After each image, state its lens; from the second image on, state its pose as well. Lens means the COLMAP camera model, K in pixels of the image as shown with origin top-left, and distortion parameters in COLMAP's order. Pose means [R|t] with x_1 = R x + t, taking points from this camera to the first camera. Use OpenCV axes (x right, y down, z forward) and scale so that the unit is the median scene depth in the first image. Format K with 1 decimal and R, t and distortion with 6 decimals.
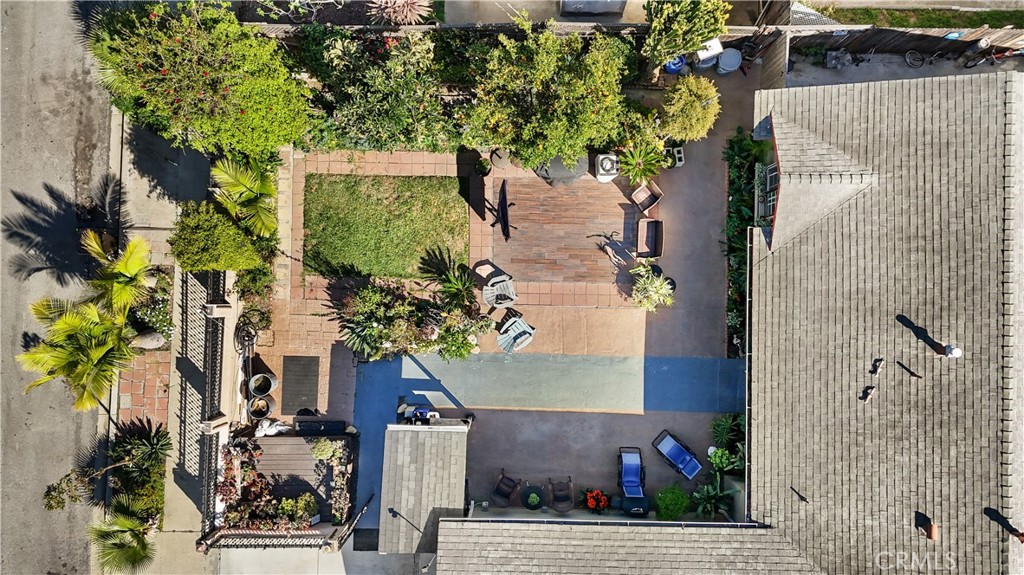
lens RADIAL K [[712.7, 0, 508.1], [0, 712.7, 281.6], [0, 0, 1]] dist [0.036348, -0.003941]
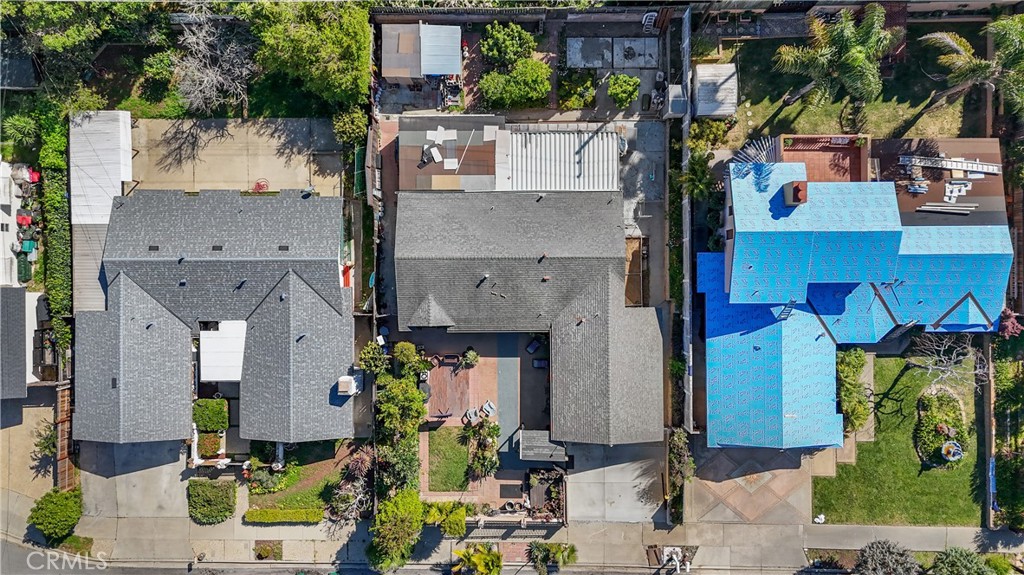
lens RADIAL K [[712.7, 0, 516.4], [0, 712.7, 288.1], [0, 0, 1]] dist [0.036348, -0.003941]
pose [[-0.017599, -0.999778, 0.011597, 0.416966], [0.999748, -0.017434, 0.014156, 0.142402], [-0.013951, 0.011843, 0.999833, -1.605461]]
